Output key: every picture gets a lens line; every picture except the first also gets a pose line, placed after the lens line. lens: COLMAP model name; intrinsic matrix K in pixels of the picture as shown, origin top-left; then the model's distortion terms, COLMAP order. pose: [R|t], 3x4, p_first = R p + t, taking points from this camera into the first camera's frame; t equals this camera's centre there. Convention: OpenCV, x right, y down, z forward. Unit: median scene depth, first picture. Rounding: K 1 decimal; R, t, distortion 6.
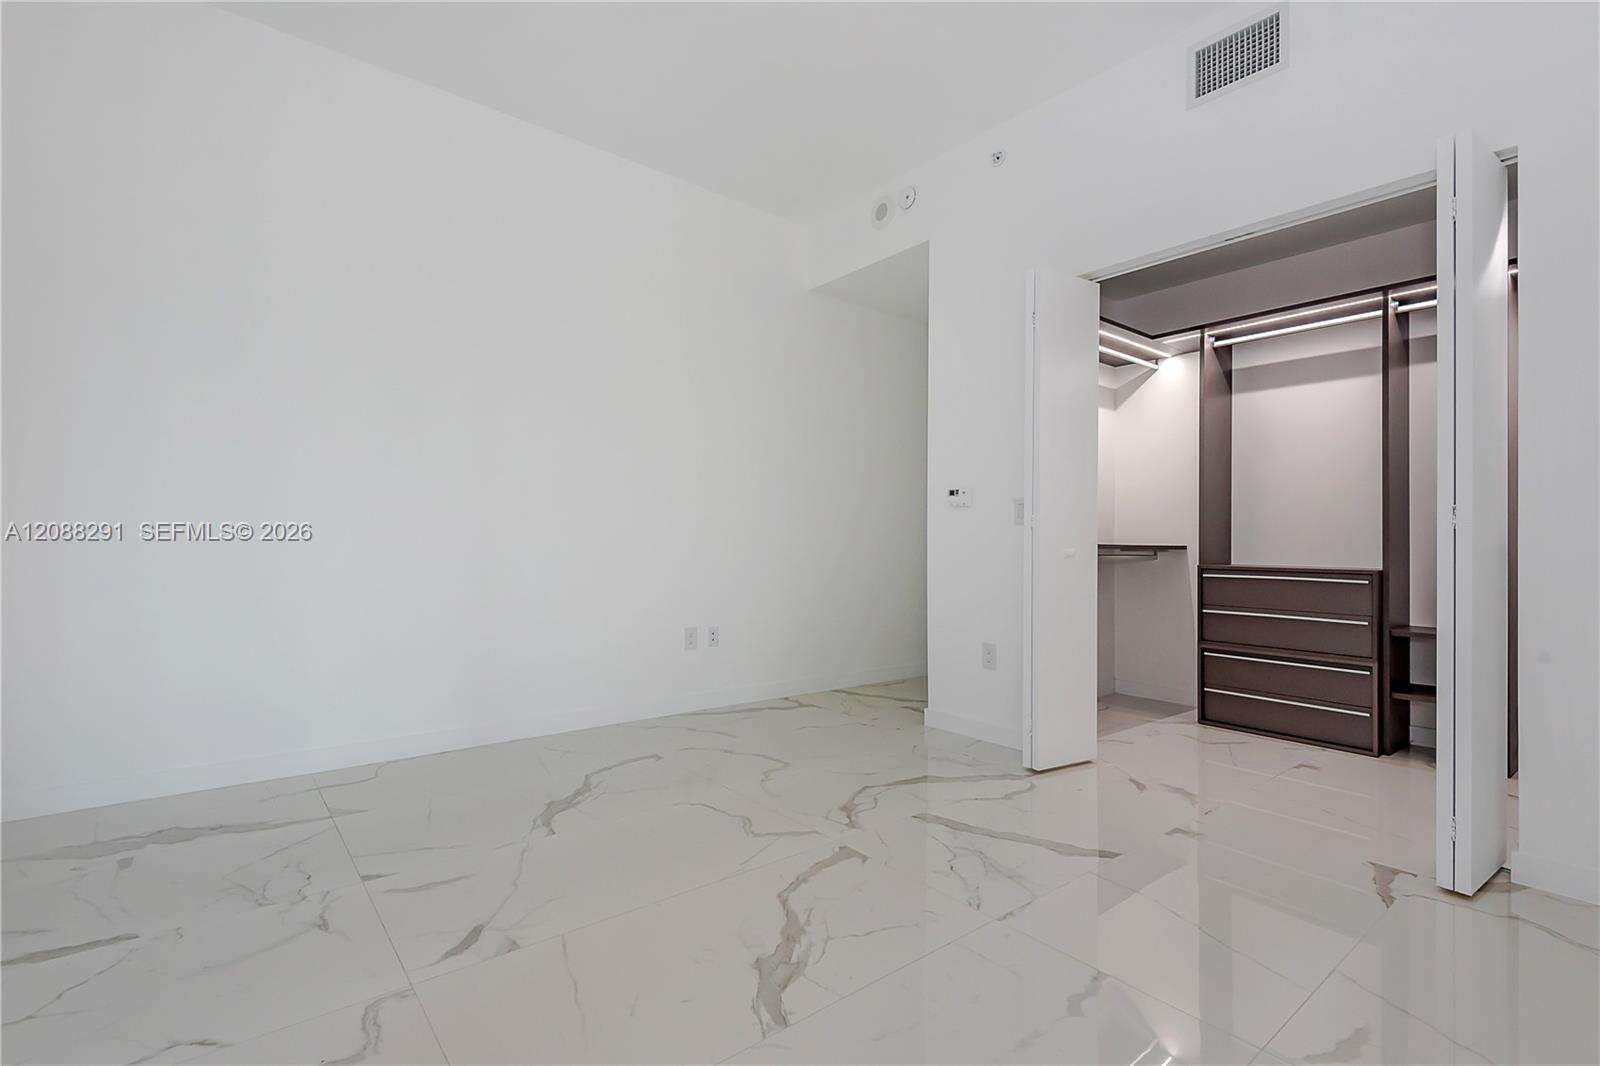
lens RADIAL K [[735.1, 0, 800.2], [0, 735.1, 533.3], [0, 0, 1]] dist [0.019942, -0.004551]
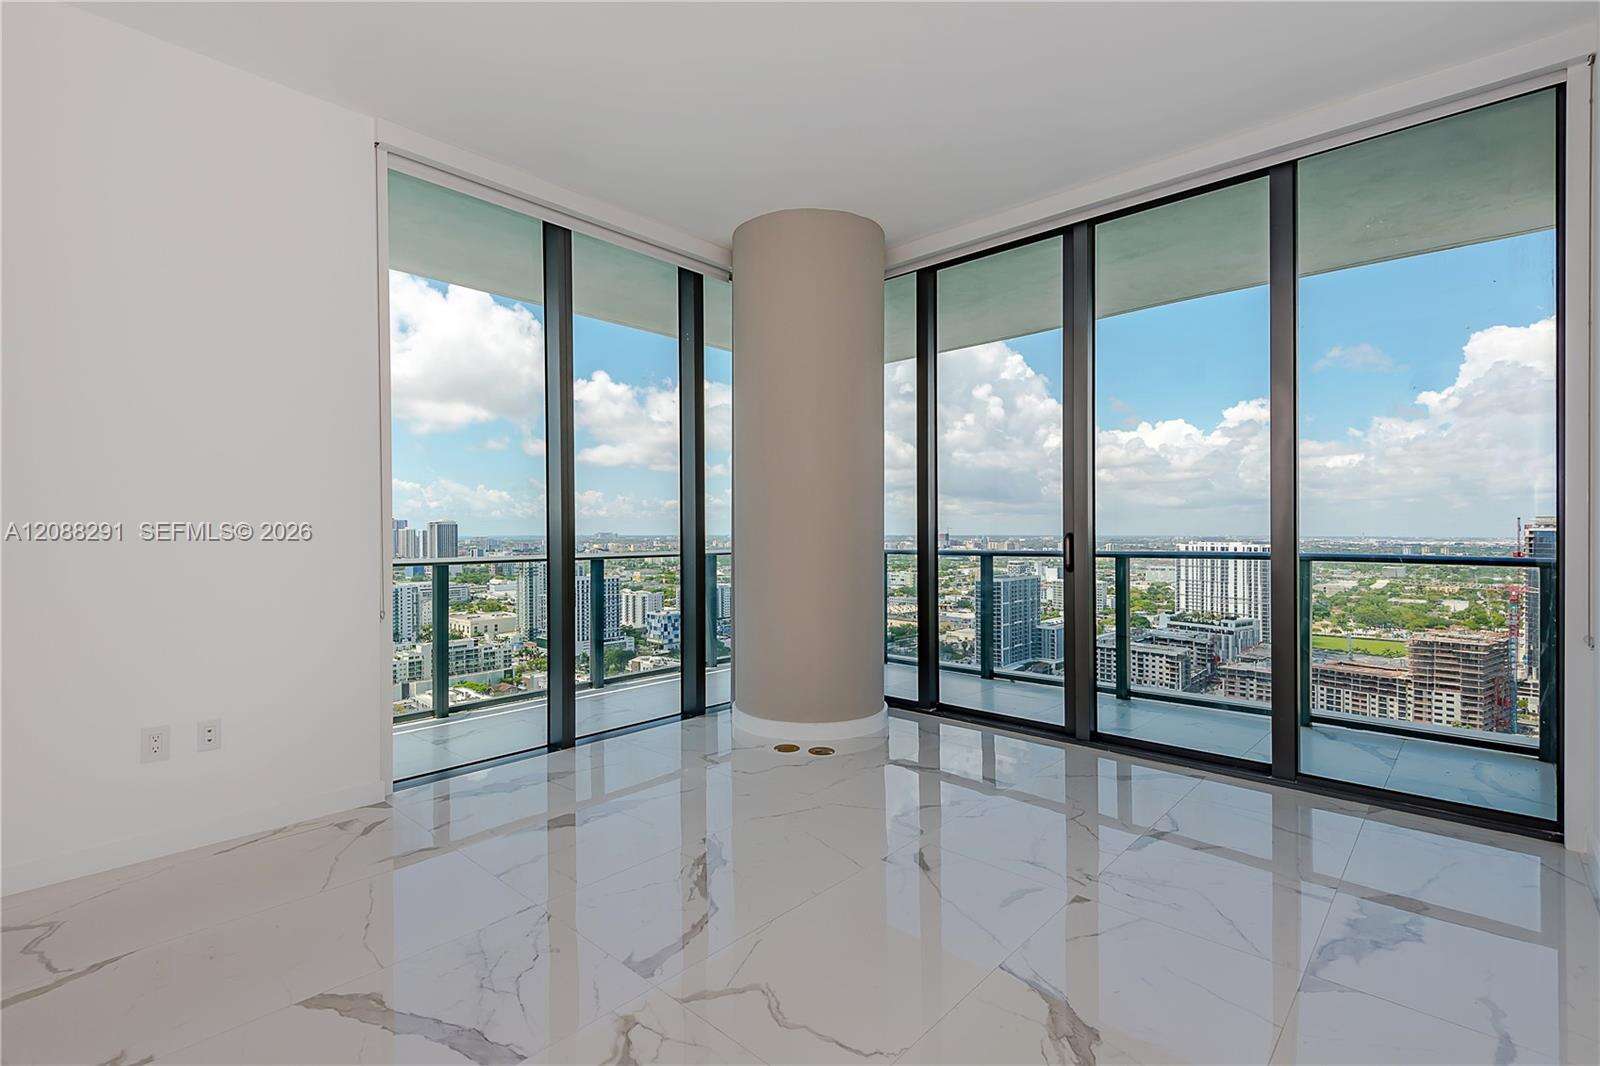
lens RADIAL K [[735.1, 0, 803.1], [0, 735.1, 539.5], [0, 0, 1]] dist [0.019942, -0.004551]
pose [[-0.987470, -0.009439, -0.157524, 0.021807], [-0.008844, 0.999951, -0.004477, -0.069372], [0.157559, -0.003028, -0.987505, 1.815755]]
